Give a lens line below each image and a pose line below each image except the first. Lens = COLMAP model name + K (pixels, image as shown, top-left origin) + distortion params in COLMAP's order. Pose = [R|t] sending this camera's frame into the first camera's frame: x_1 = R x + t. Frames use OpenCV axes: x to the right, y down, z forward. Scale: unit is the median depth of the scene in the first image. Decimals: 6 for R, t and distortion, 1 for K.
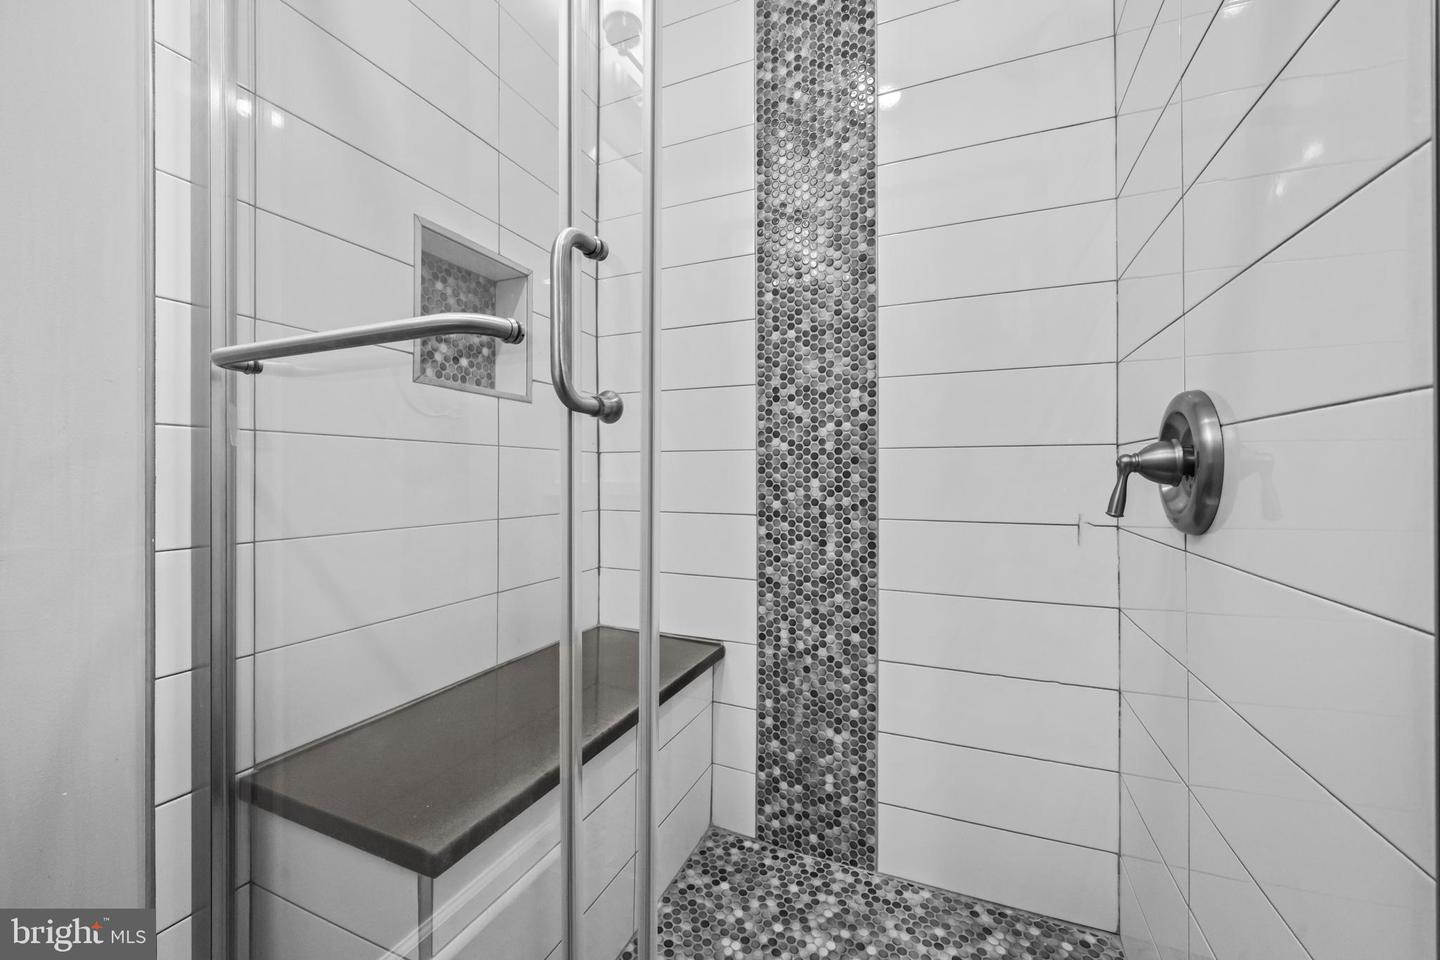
lens RADIAL K [[578.9, 0, 711.6], [0, 578.9, 477.7], [0, 0, 1]] dist [-0.001195, 0.000135]
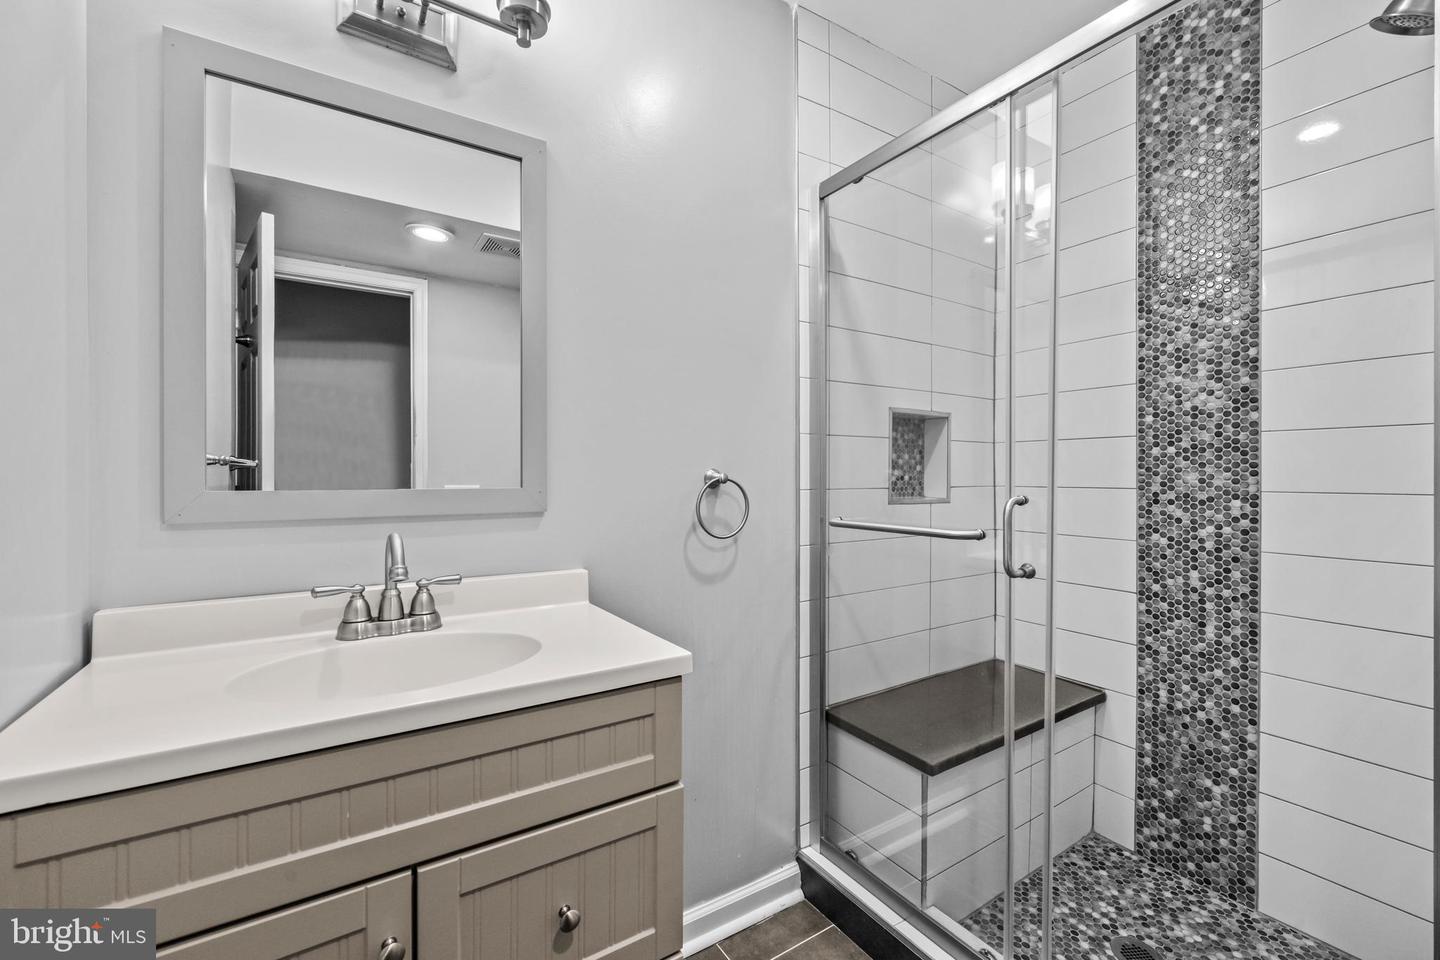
lens RADIAL K [[578.9, 0, 726.7], [0, 578.9, 483.2], [0, 0, 1]] dist [-0.001195, 0.000135]
pose [[0.834792, 0.003221, -0.550556, 0.027371], [-0.004257, 0.999991, -0.000604, -0.179328], [0.550549, 0.002848, 0.834798, -0.563036]]
